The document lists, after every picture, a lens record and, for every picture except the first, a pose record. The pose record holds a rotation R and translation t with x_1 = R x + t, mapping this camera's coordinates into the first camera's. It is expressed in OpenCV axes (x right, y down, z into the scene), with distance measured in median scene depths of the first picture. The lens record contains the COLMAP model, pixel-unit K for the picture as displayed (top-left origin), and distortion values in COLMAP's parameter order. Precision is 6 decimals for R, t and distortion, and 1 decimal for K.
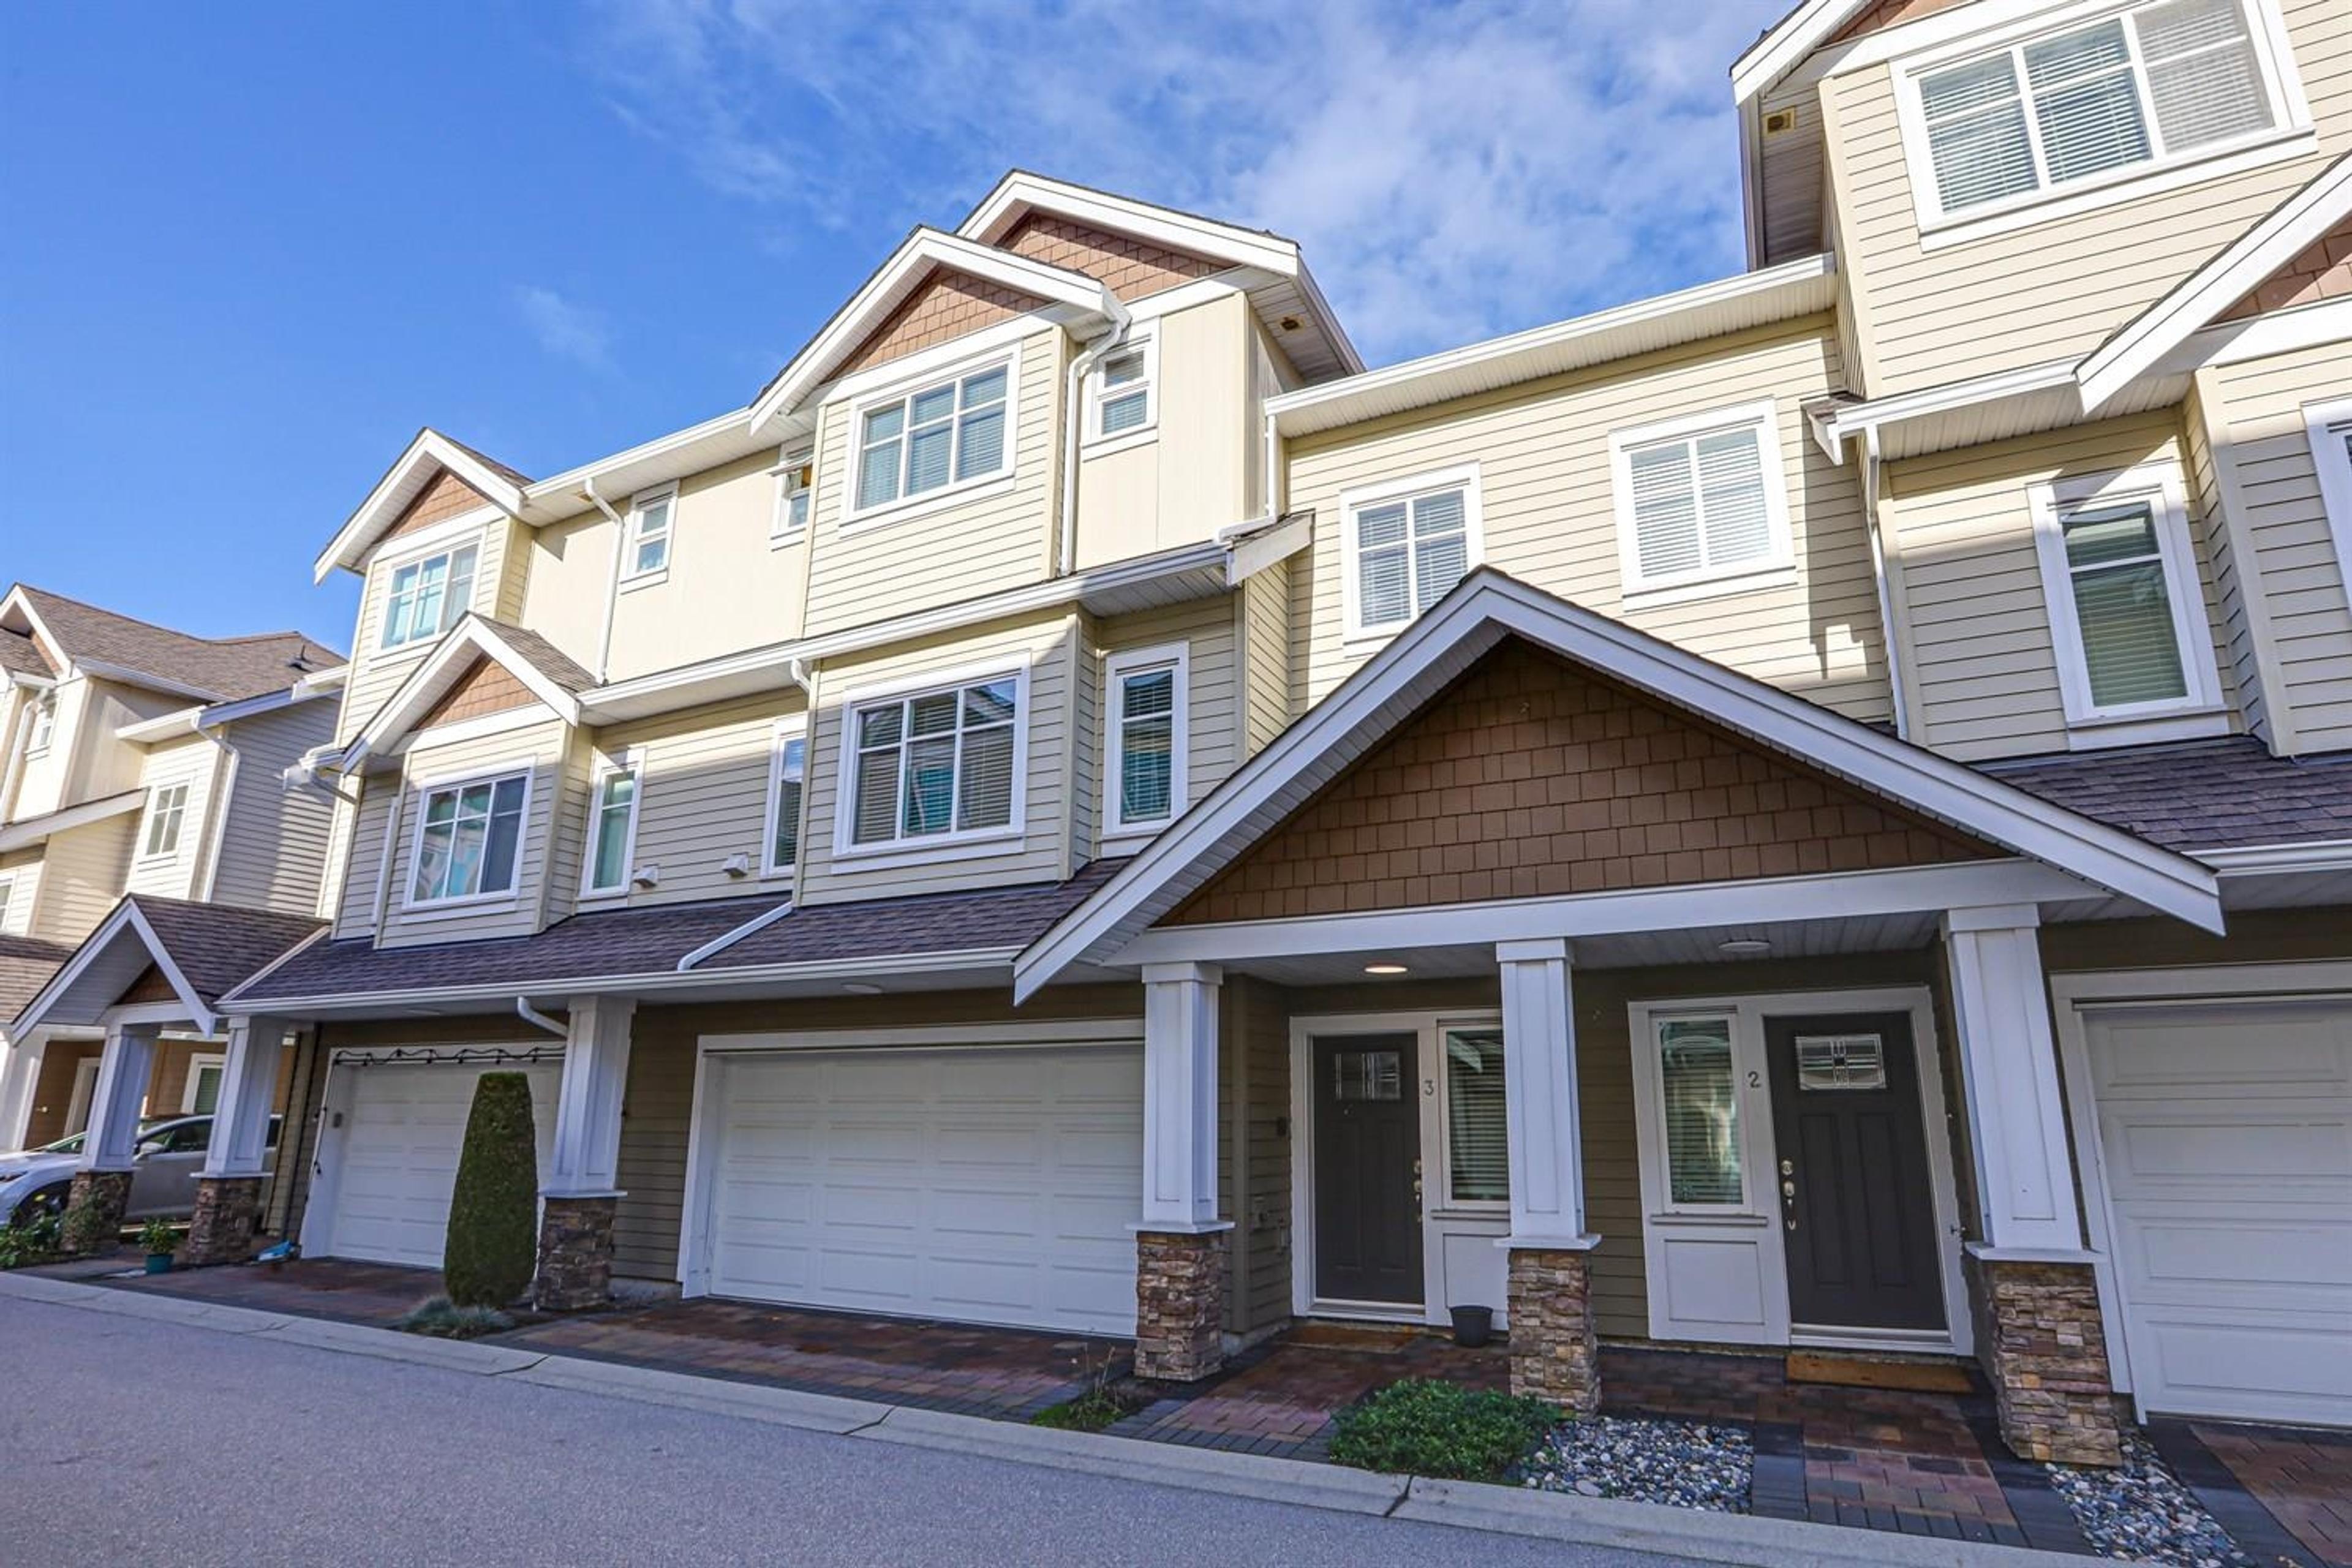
lens RADIAL K [[1160.1, 0, 1178.7], [0, 1160.1, 819.8], [0, 0, 1]] dist [-0.043080, 0.012587]
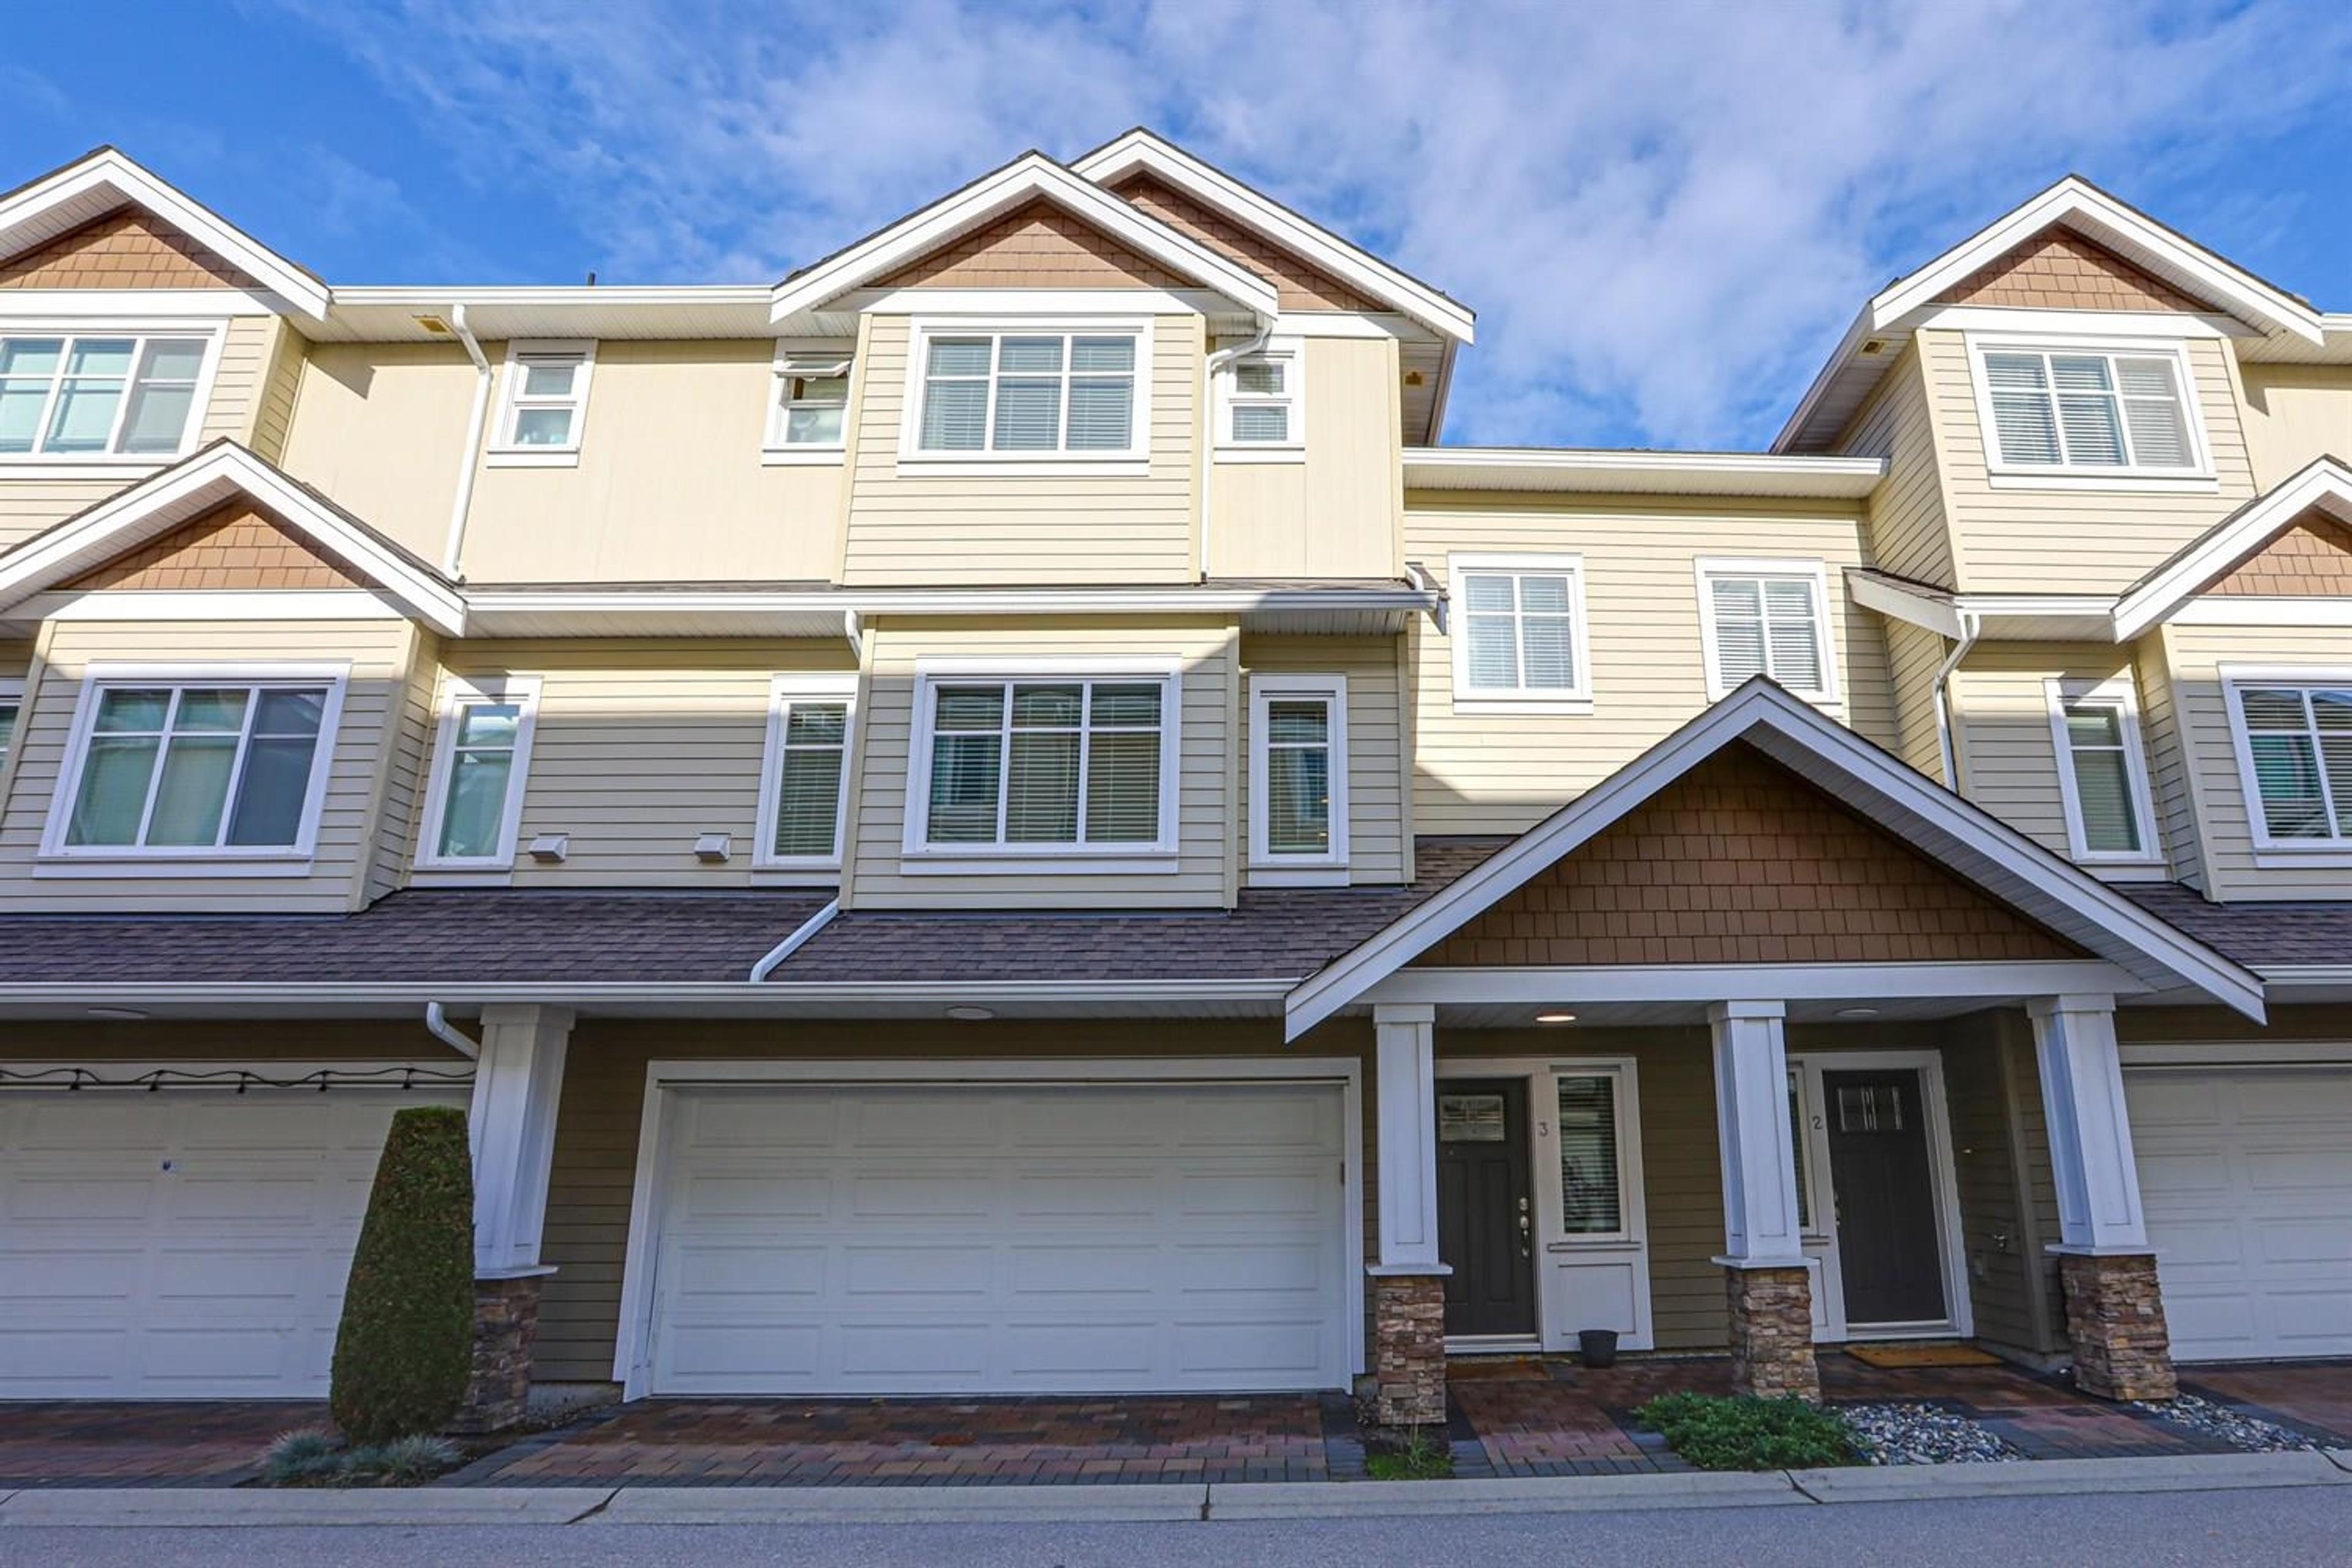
lens RADIAL K [[1228.9, 0, 1287.7], [0, 1228.9, 819.2], [0, 0, 1]] dist [-0.047141, 0.016697]
pose [[0.889357, 0.112596, 0.443132, -0.472296], [-0.103274, 0.993625, -0.045203, 0.019251], [-0.445396, -0.005563, 0.895316, 0.082053]]
